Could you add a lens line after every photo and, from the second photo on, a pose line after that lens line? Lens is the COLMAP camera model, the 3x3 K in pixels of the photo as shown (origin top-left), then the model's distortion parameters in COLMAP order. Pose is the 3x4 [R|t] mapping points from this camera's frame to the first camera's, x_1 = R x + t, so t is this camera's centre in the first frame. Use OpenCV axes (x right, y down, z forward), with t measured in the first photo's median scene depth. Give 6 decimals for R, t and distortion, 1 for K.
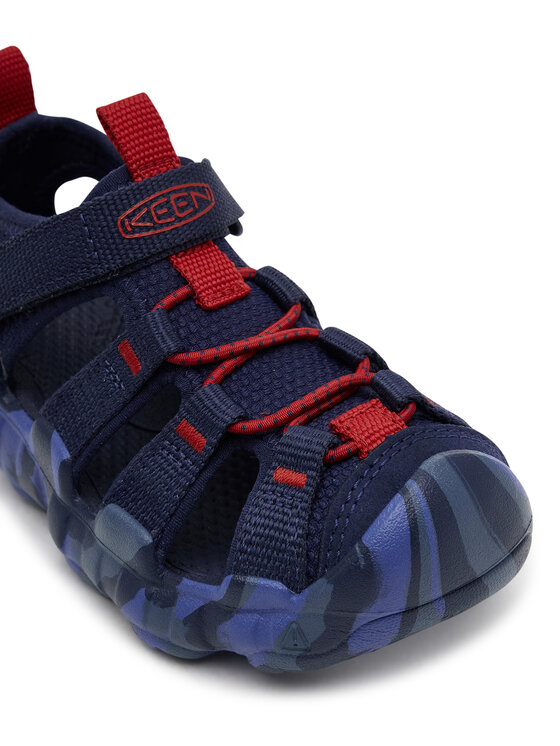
lens RADIAL K [[2046.7, 0, 283.4], [0, 2046.7, 372.6], [0, 0, 1]] dist [-0.225869, 0.000000]
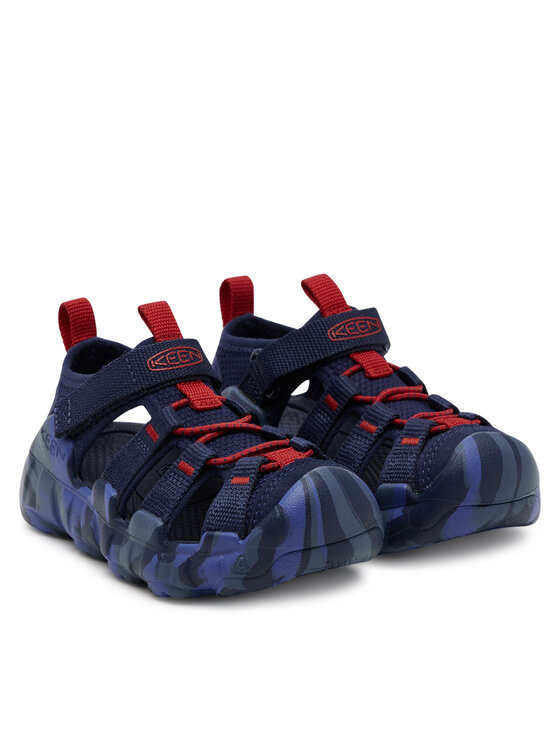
lens RADIAL K [[2208.6, 0, 279.7], [0, 2208.6, 372.9], [0, 0, 1]] dist [0.455390, 0.000000]
pose [[0.999829, 0.001266, -0.018452, 0.070956], [-0.006789, 0.953130, -0.302483, 0.529250], [0.017204, 0.302557, 0.952976, -0.844066]]
